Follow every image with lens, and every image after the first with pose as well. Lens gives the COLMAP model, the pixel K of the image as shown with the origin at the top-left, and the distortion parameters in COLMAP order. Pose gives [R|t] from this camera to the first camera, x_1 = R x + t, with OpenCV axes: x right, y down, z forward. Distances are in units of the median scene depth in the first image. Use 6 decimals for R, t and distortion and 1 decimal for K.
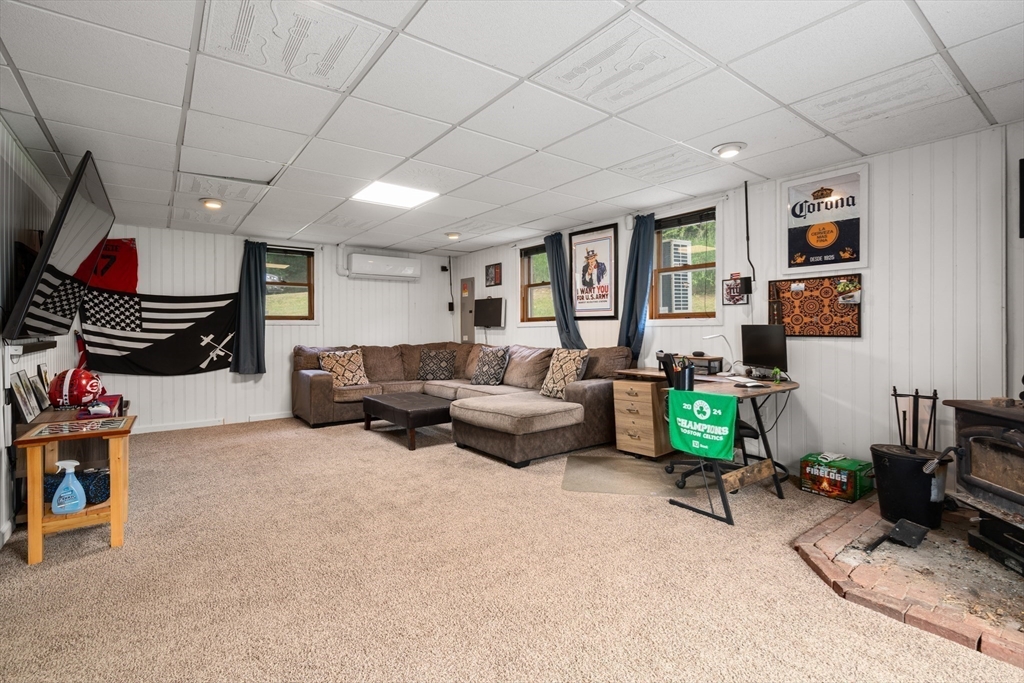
lens RADIAL K [[464.0, 0, 512.1], [0, 464.0, 331.2], [0, 0, 1]] dist [-0.001614, 0.000263]
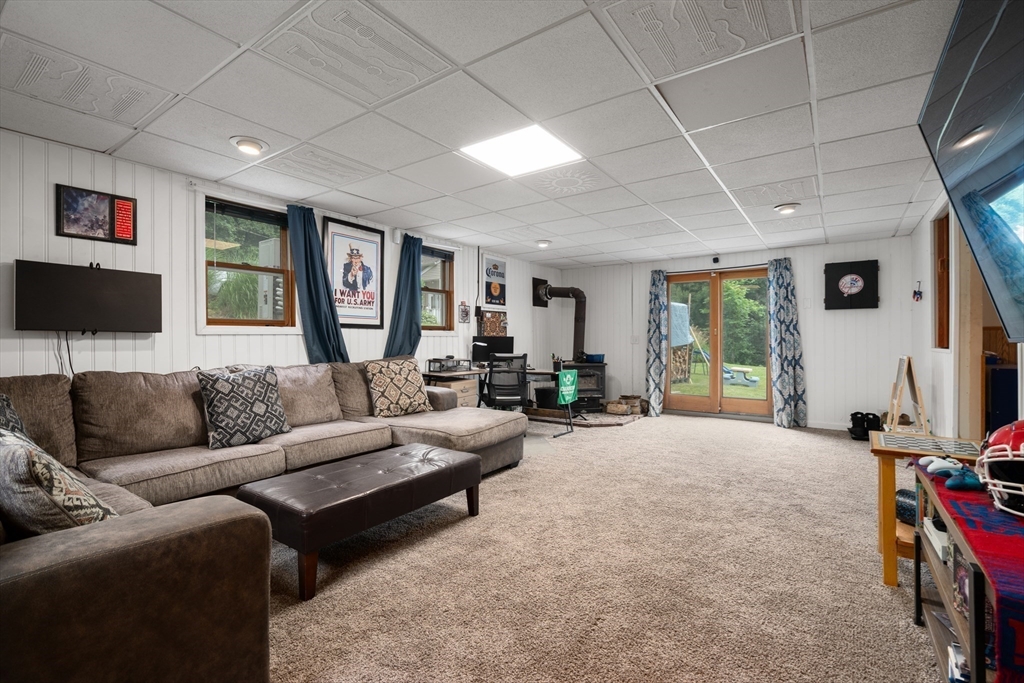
lens RADIAL K [[464.0, 0, 512.1], [0, 464.0, 331.2], [0, 0, 1]] dist [-0.001614, 0.000263]
pose [[-0.297267, 0.021812, 0.954545, -0.772375], [0.008231, 0.999760, -0.020282, 0.002047], [-0.954759, 0.001828, -0.297375, 1.004569]]
